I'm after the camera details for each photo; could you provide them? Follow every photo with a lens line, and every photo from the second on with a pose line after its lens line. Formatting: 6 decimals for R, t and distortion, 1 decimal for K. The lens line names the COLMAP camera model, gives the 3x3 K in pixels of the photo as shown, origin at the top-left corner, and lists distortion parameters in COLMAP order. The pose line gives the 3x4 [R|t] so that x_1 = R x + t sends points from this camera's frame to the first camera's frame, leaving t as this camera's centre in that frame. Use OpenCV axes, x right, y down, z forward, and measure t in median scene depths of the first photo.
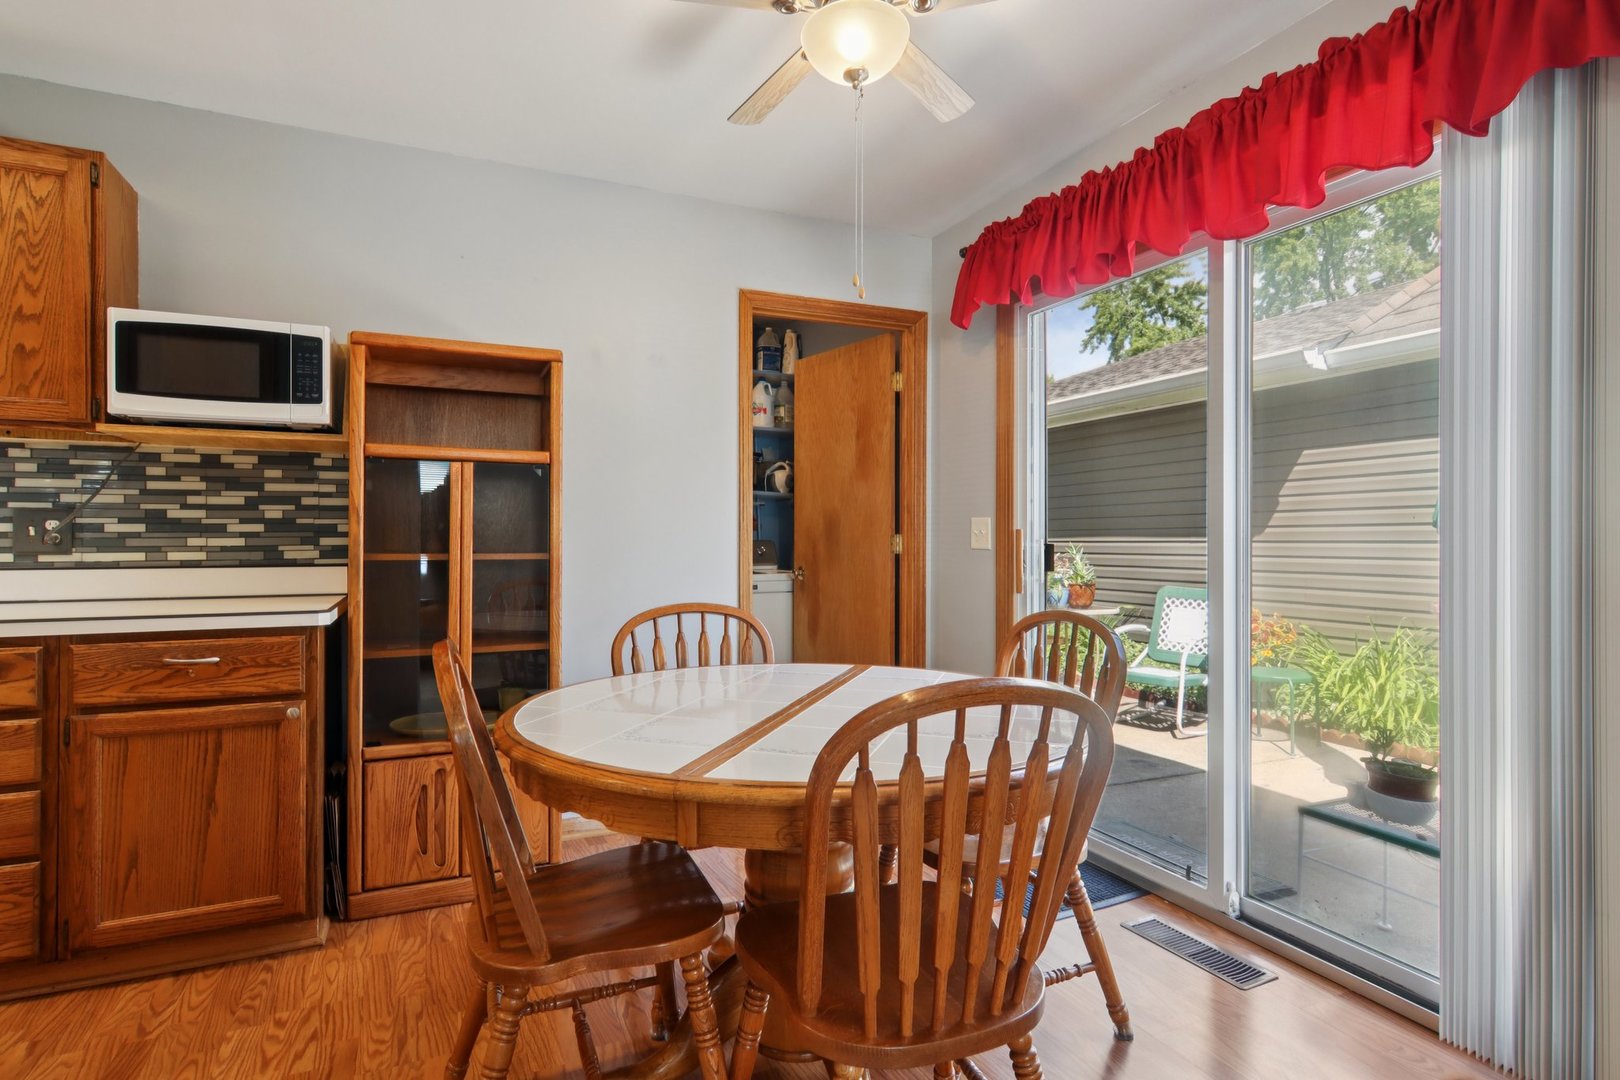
lens RADIAL K [[842.1, 0, 808.6], [0, 842.1, 540.2], [0, 0, 1]] dist [-0.002169, -0.000849]
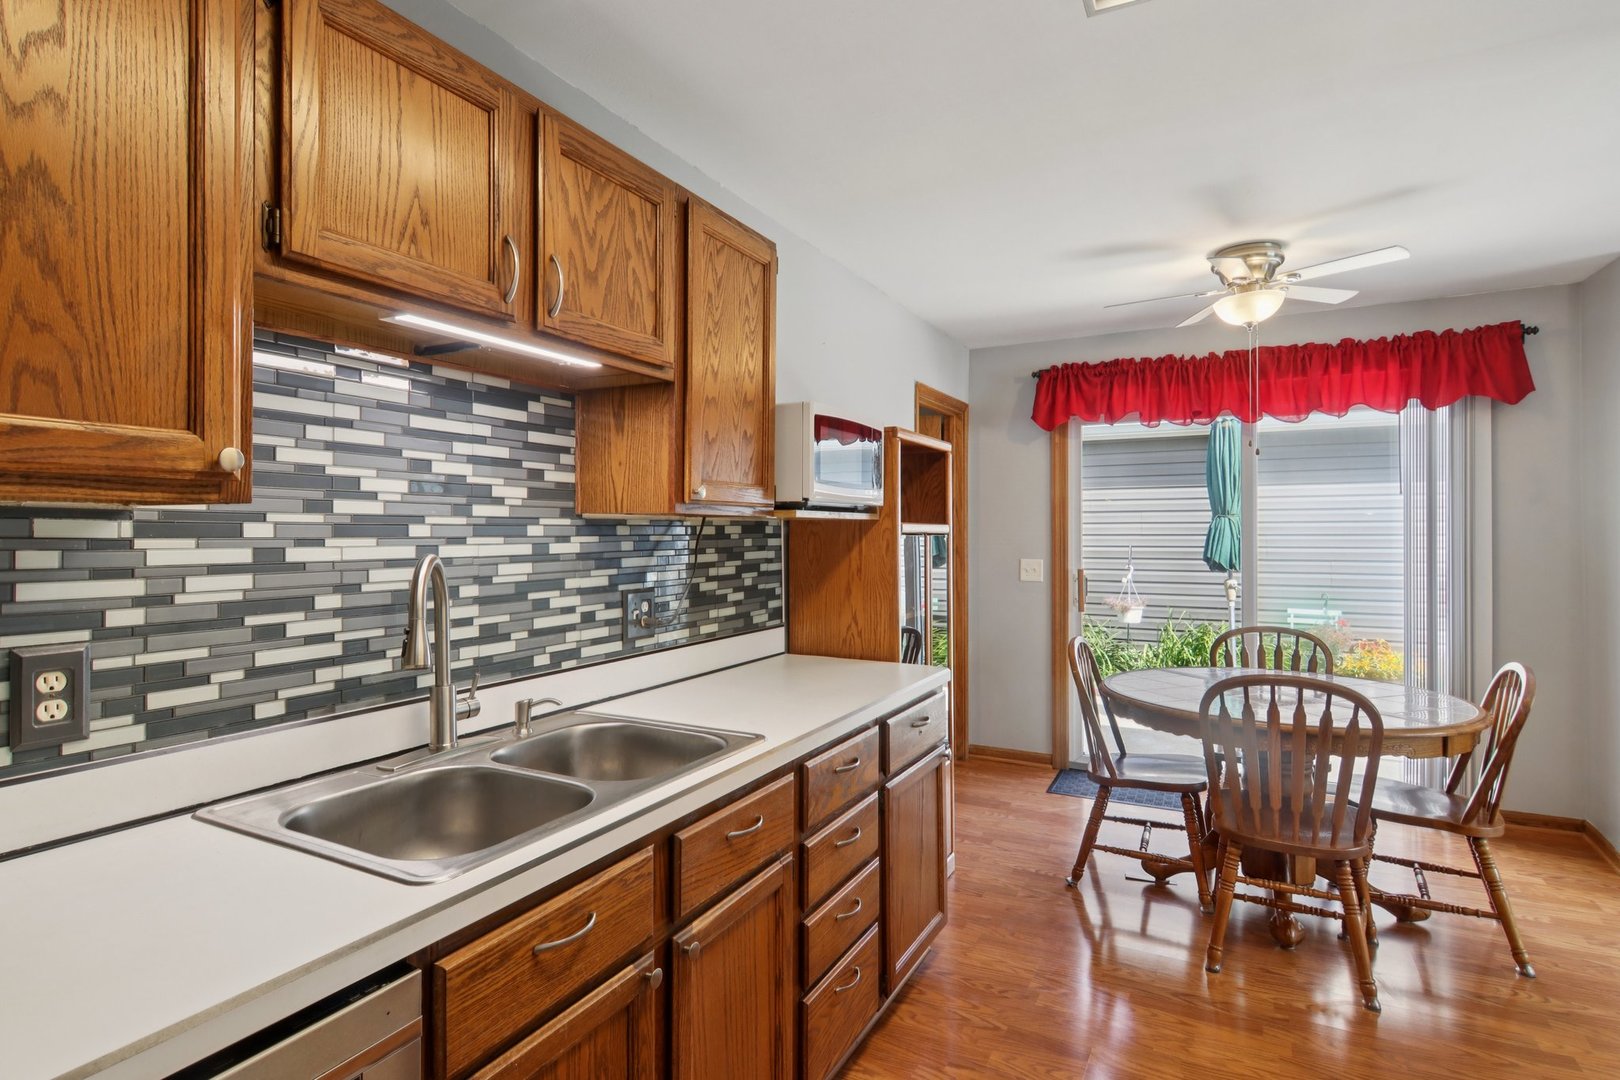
lens RADIAL K [[842.1, 0, 793.6], [0, 842.1, 539.3], [0, 0, 1]] dist [-0.002169, -0.000849]
pose [[0.801387, -0.002213, 0.598142, -1.237552], [-0.009211, 0.999829, 0.016041, -0.102467], [-0.598075, -0.018364, 0.801229, 0.141799]]
